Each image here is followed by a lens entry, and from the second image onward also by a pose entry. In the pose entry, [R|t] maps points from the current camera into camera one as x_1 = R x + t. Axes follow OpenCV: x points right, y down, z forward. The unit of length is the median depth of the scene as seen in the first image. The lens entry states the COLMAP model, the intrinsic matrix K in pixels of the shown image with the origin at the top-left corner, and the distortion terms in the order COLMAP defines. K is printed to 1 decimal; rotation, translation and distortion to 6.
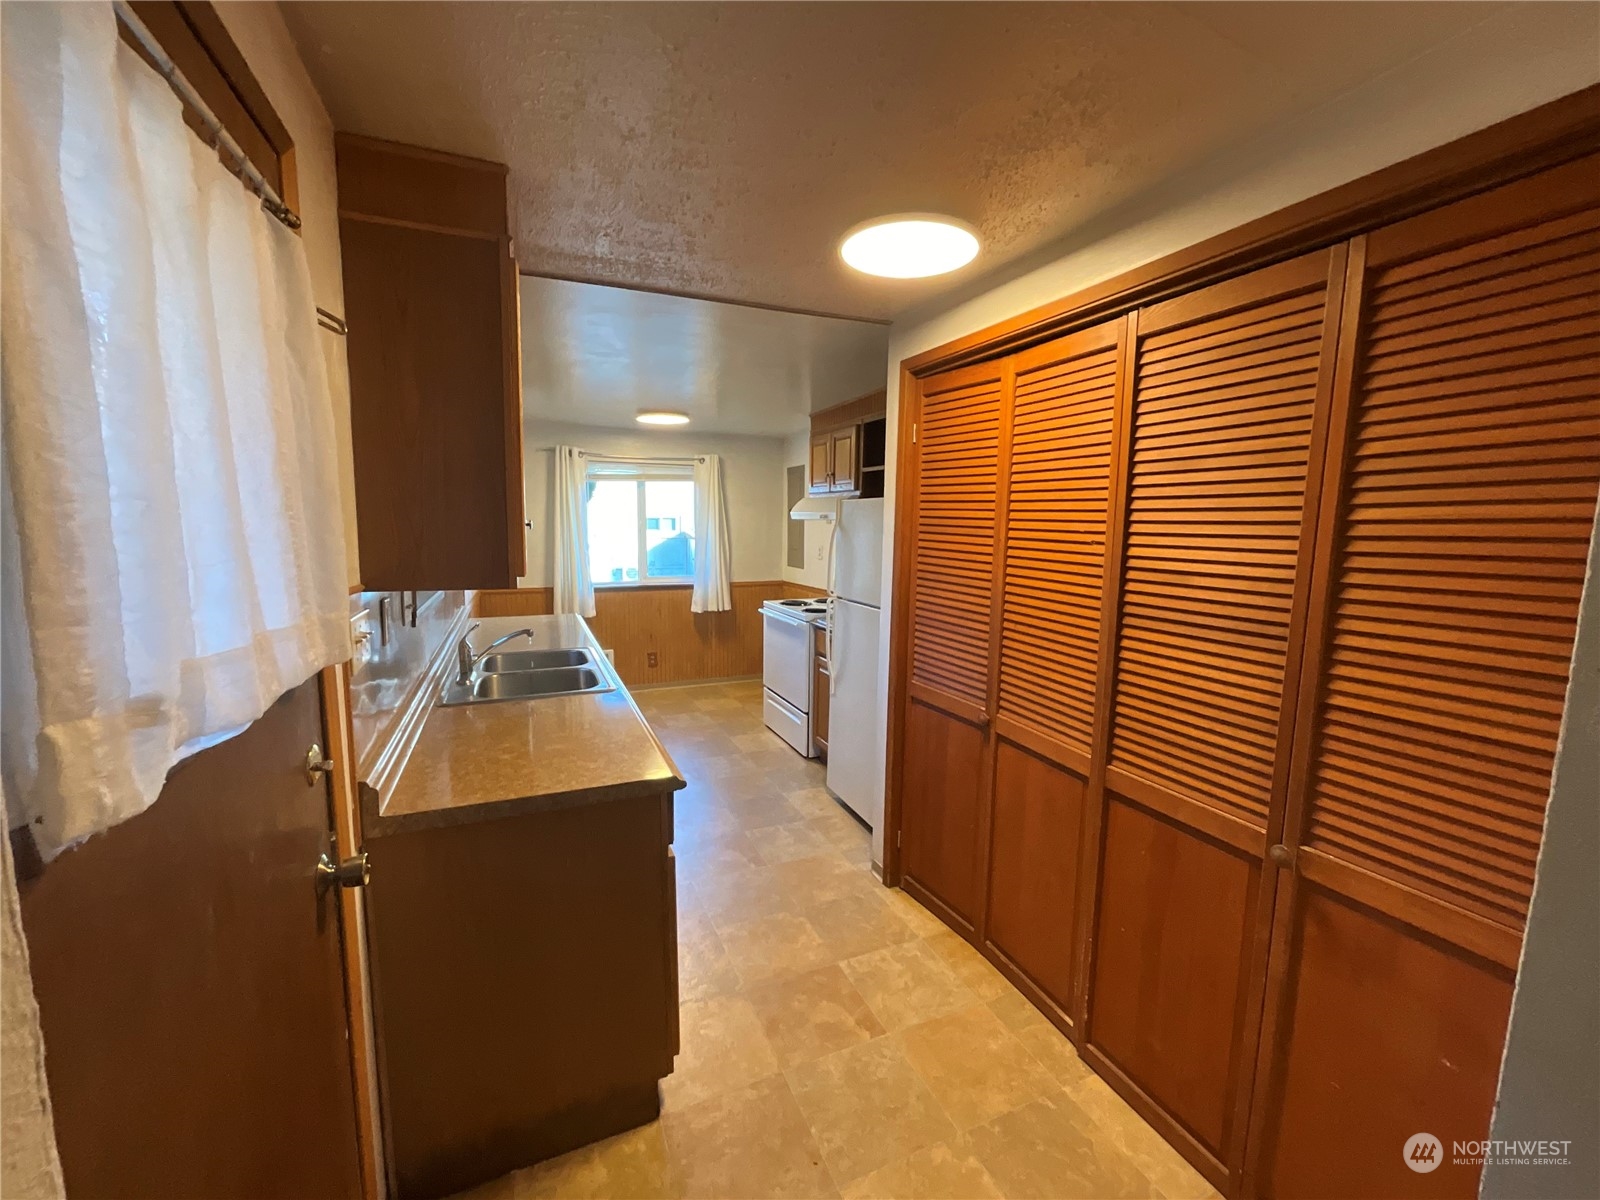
lens RADIAL K [[633.6, 0, 794.7], [0, 633.6, 599.3], [0, 0, 1]] dist [-0.000804, 0.000058]
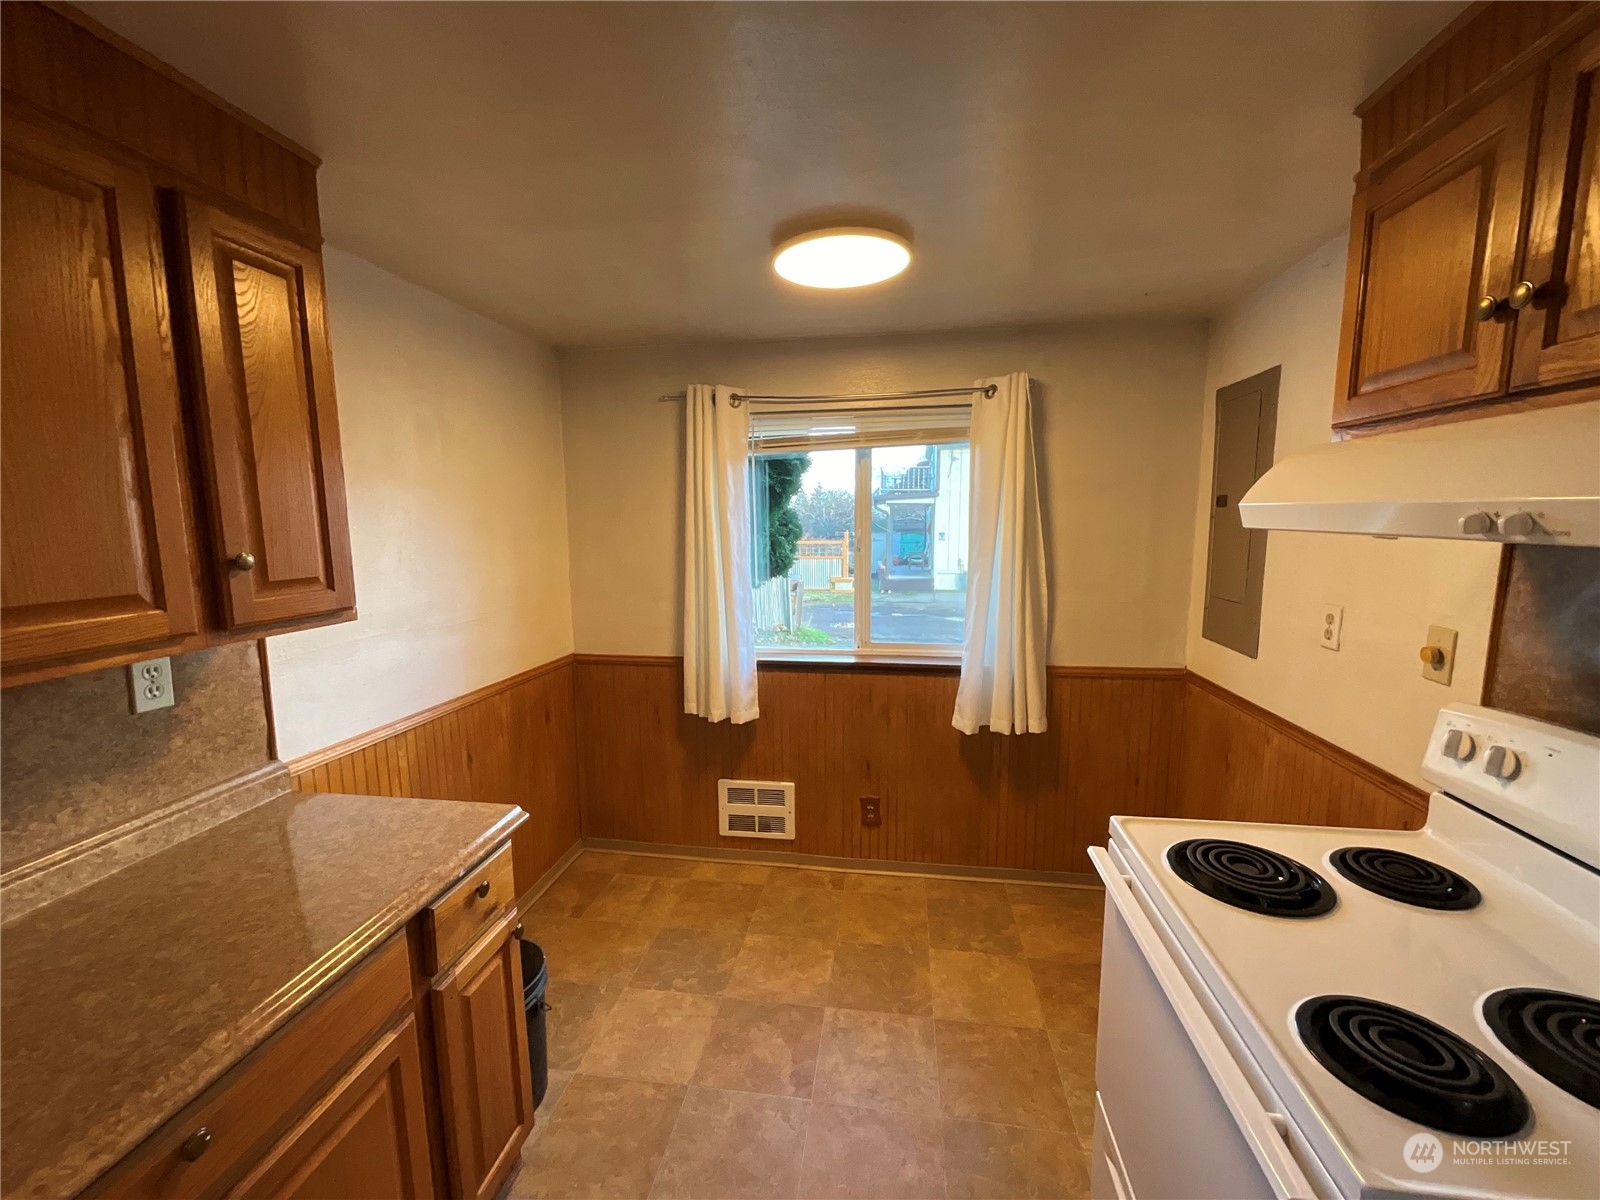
lens RADIAL K [[633.6, 0, 794.7], [0, 633.6, 599.3], [0, 0, 1]] dist [-0.000804, 0.000058]
pose [[0.843102, 0.049553, -0.535466, -0.017548], [-0.049507, 0.998669, 0.014468, -0.074009], [0.535471, 0.014312, 0.844433, 0.557048]]
